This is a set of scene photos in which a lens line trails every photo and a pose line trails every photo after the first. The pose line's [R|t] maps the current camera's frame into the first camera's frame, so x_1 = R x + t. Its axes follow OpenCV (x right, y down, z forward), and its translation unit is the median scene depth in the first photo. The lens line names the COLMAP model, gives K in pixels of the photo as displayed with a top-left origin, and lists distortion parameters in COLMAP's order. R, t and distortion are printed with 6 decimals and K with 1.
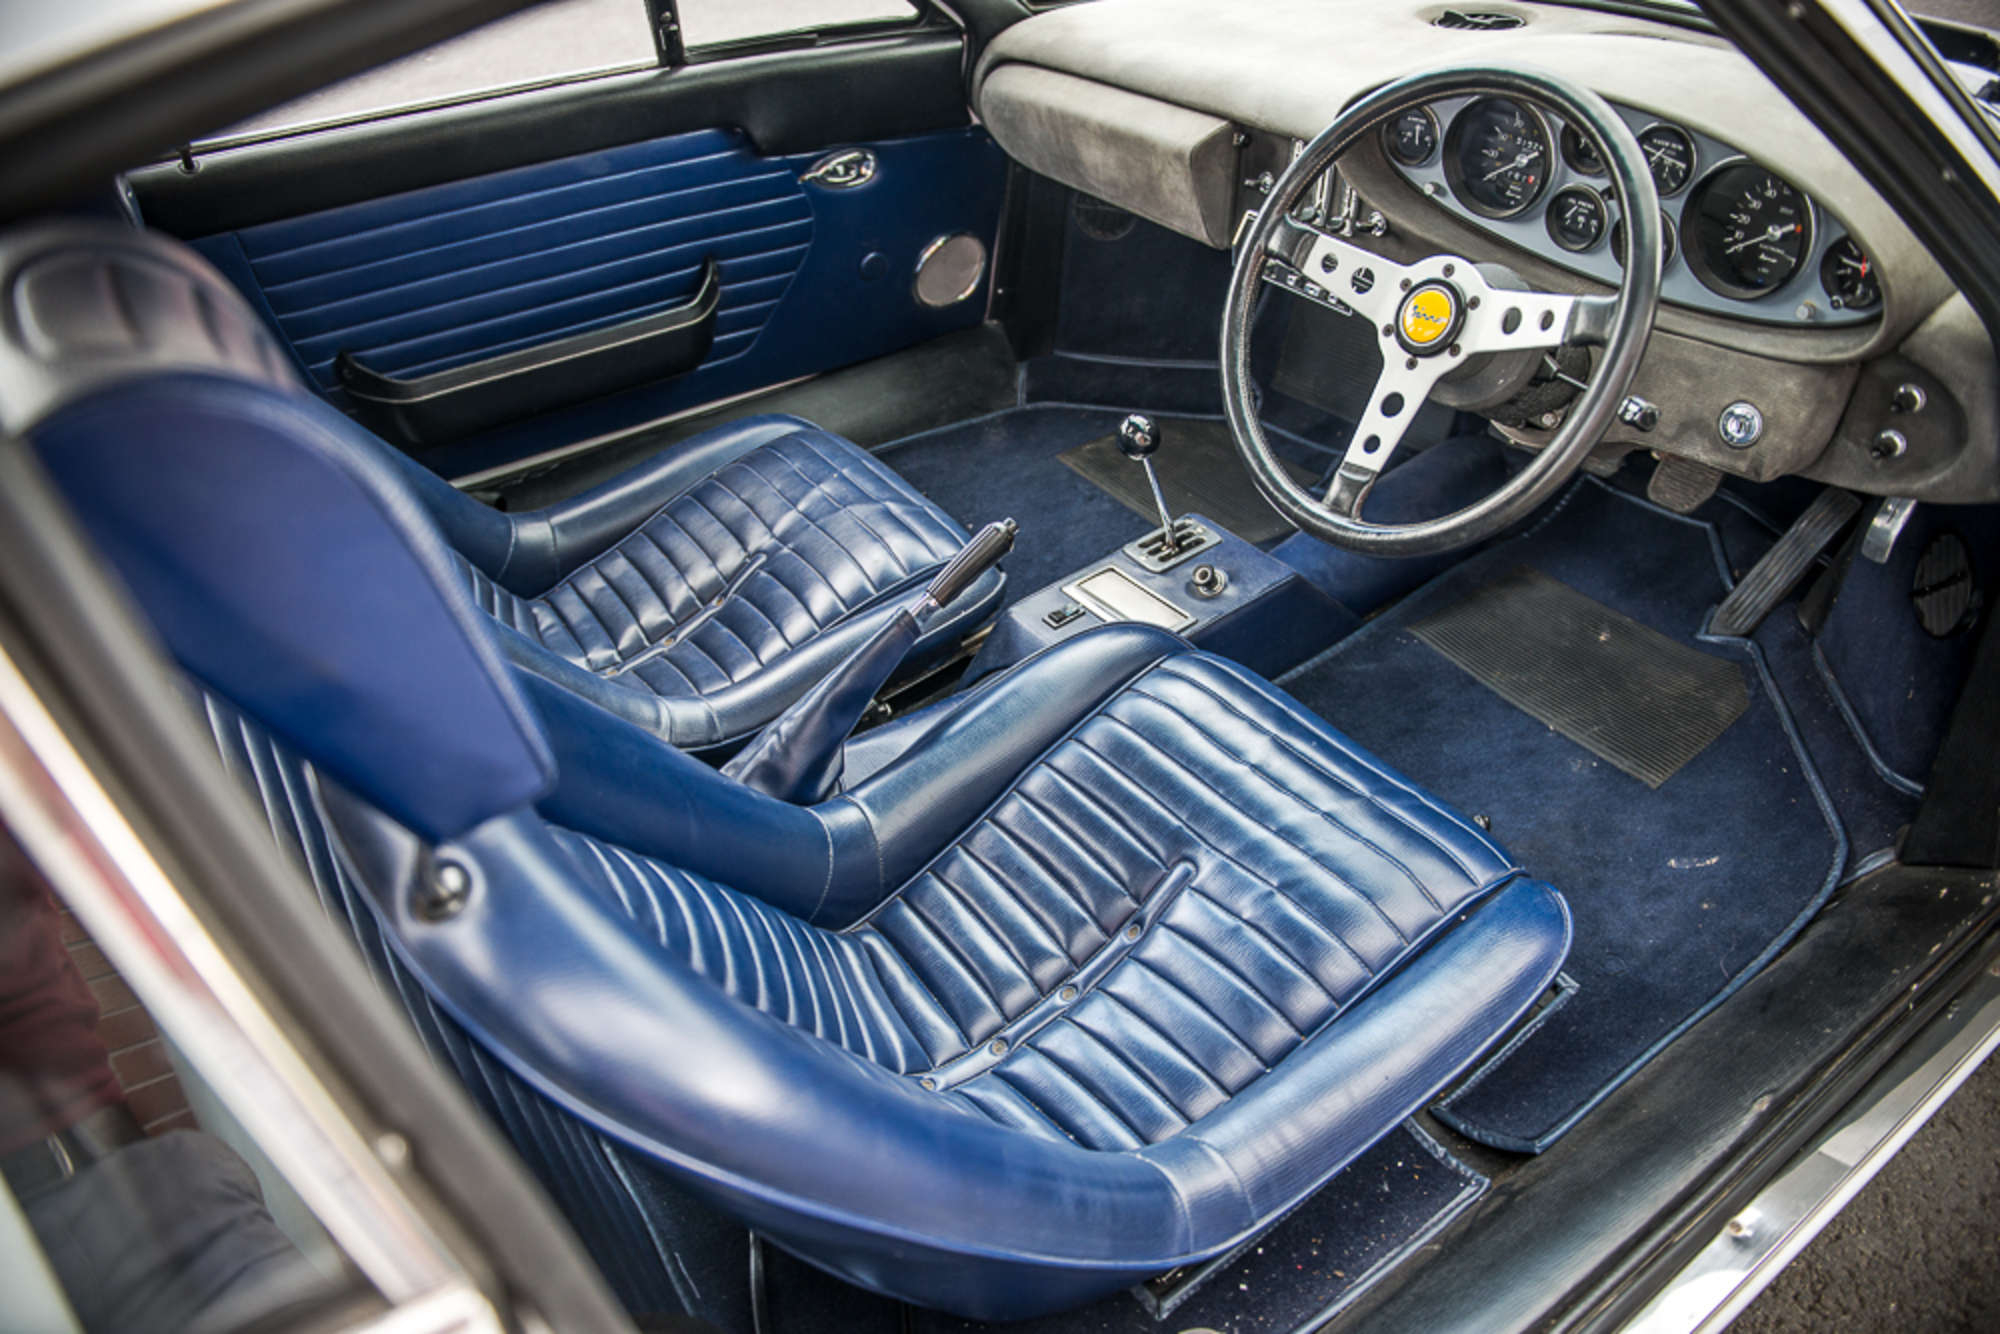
lens RADIAL K [[1303.4, 0, 988.1], [0, 1303.4, 663.5], [0, 0, 1]] dist [-0.067344, -0.000876]
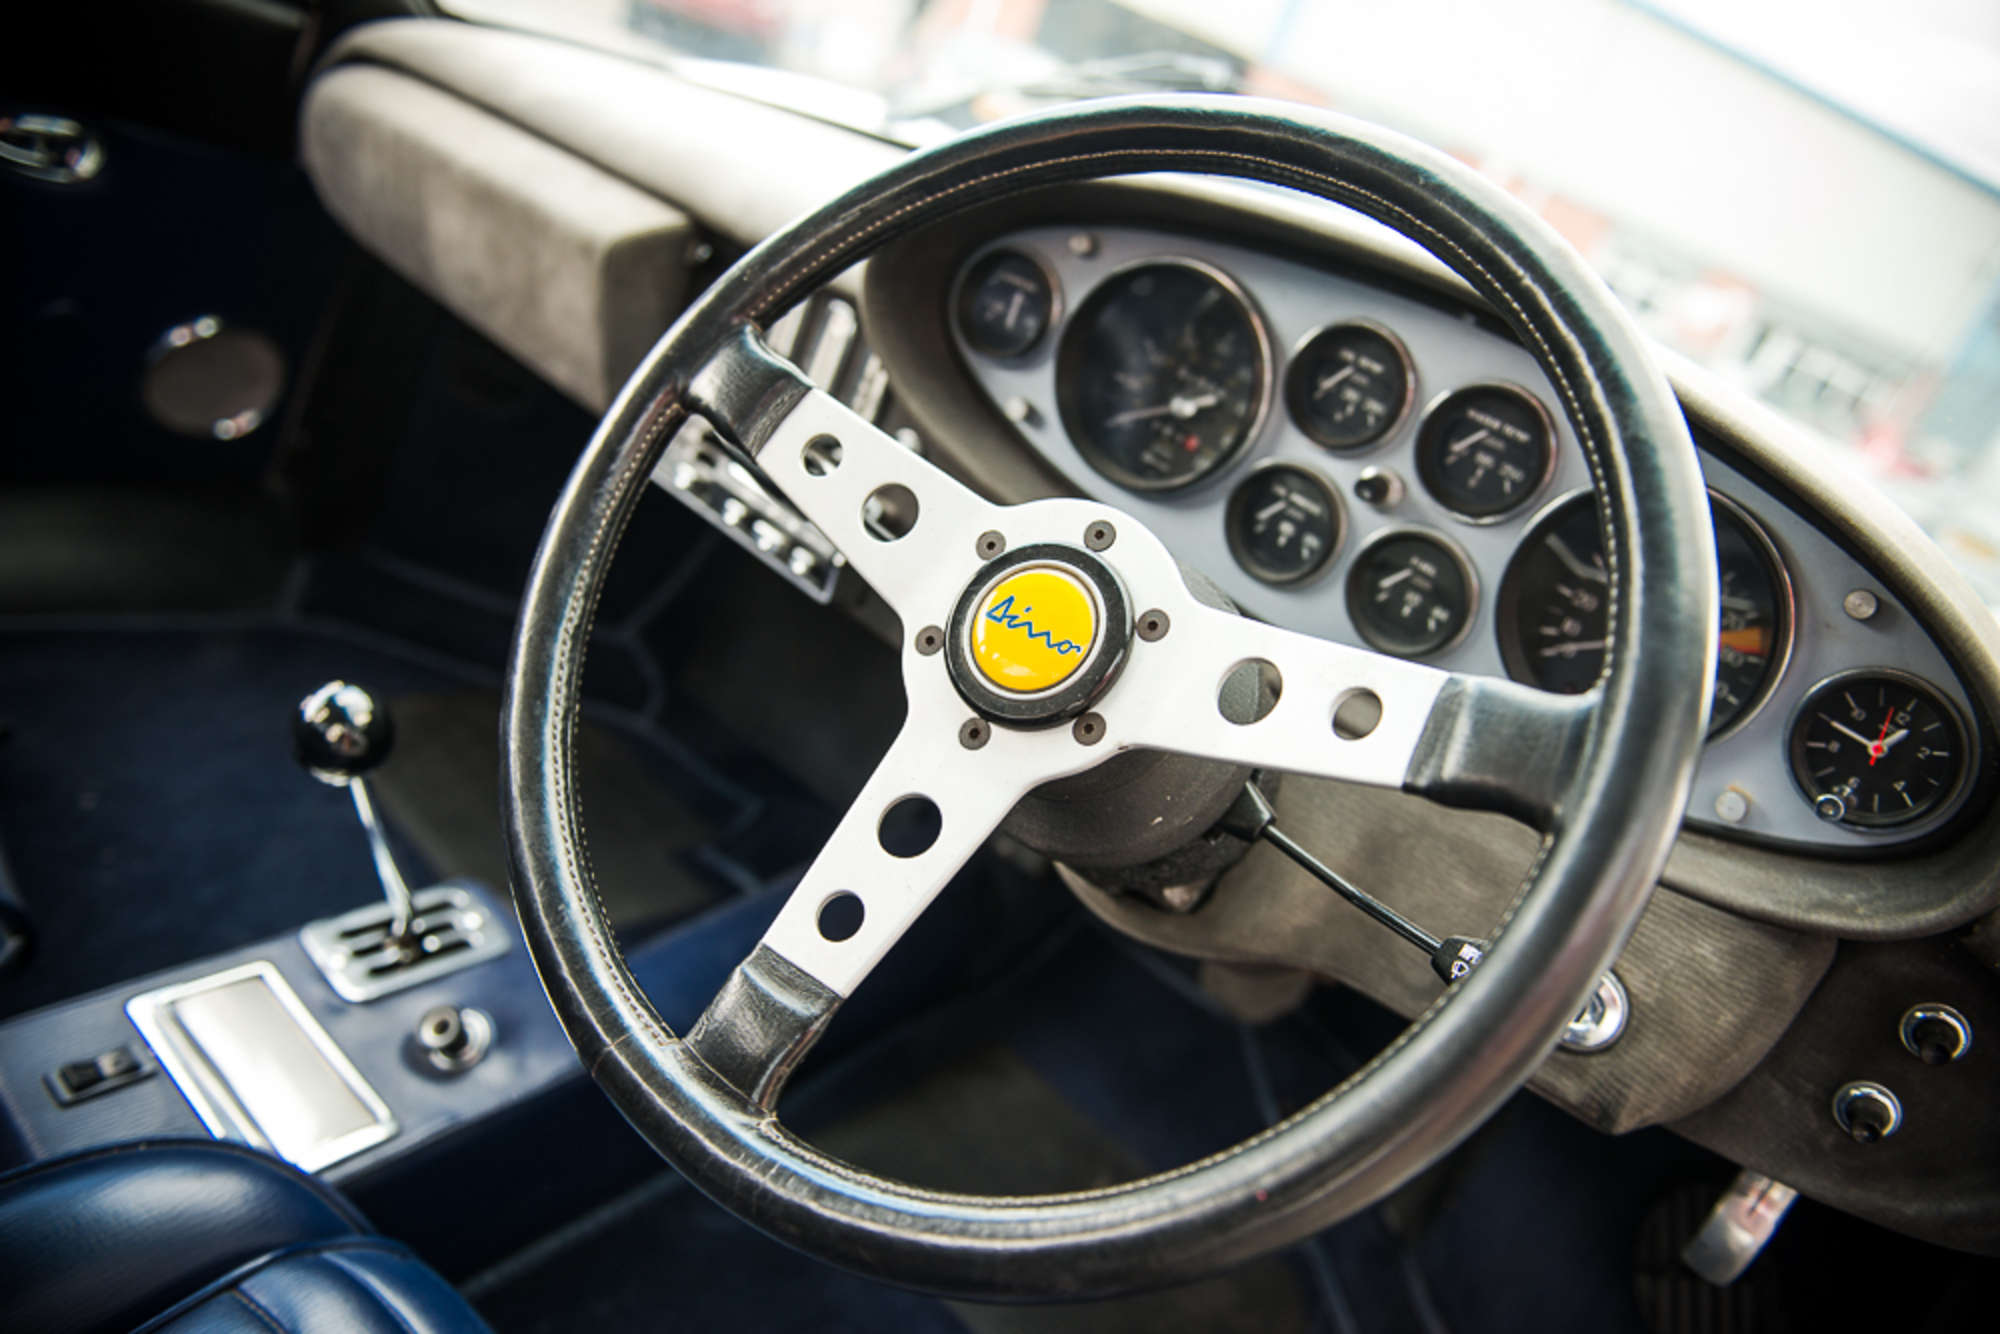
lens RADIAL K [[1303.4, 0, 988.1], [0, 1303.4, 663.5], [0, 0, 1]] dist [-0.067344, -0.000876]
pose [[0.880220, 0.244610, 0.406669, 0.159944], [-0.149587, 0.956252, -0.251407, -0.149888], [-0.450375, 0.160461, 0.878302, 0.627964]]
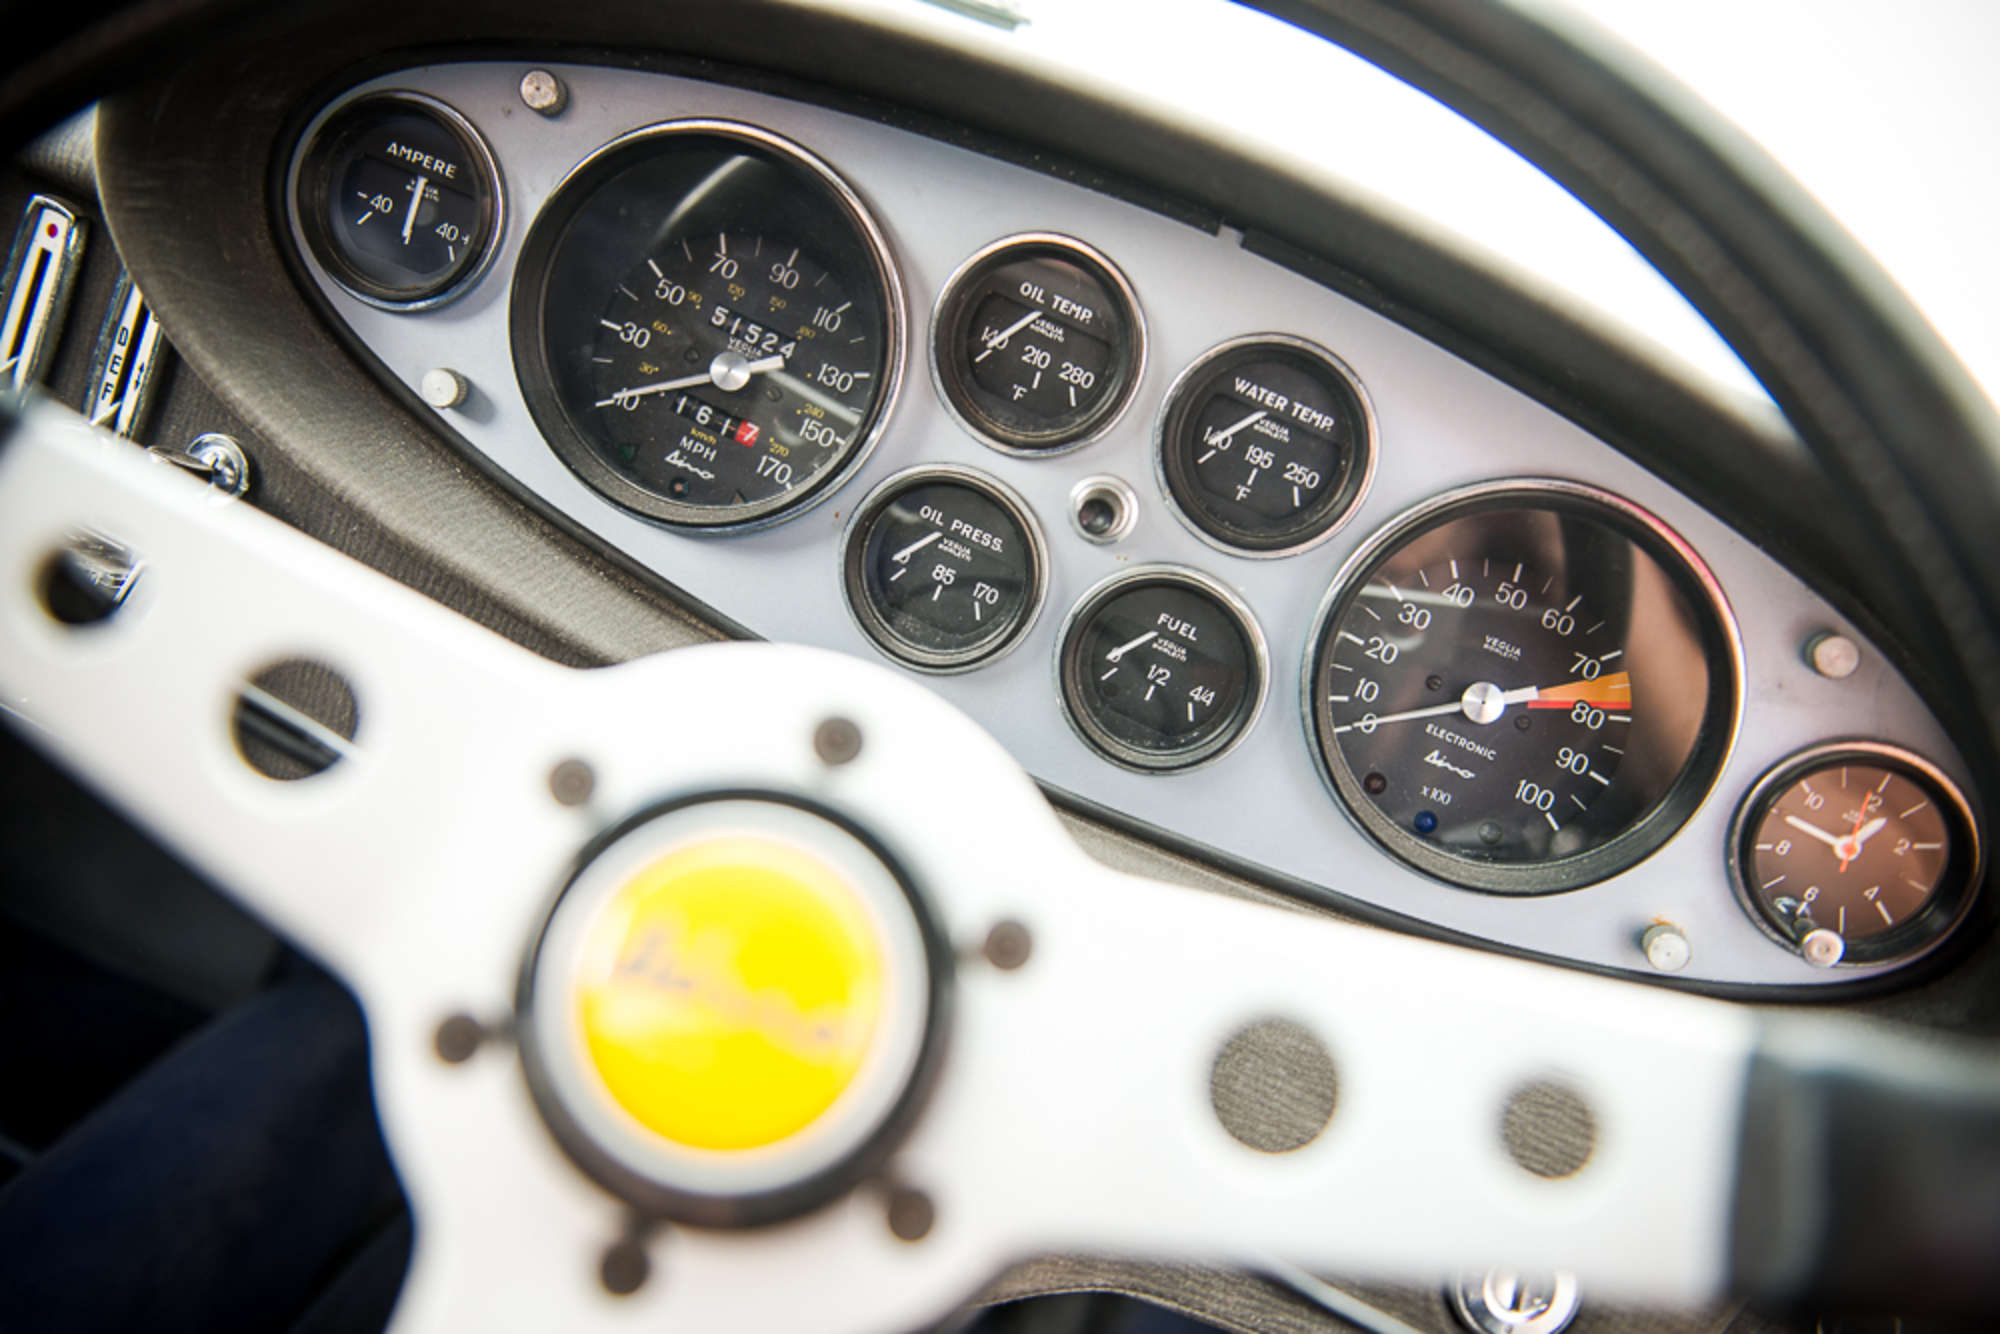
lens RADIAL K [[1450.8, 0, 1000.0], [0, 1450.8, 667.0], [0, 0, 1]] dist [-0.053831, -0.001393]
pose [[0.621574, 0.127473, 0.772914, 0.201905], [0.074821, 0.972499, -0.220560, -0.258212], [-0.779774, 0.194924, 0.594943, 0.820703]]
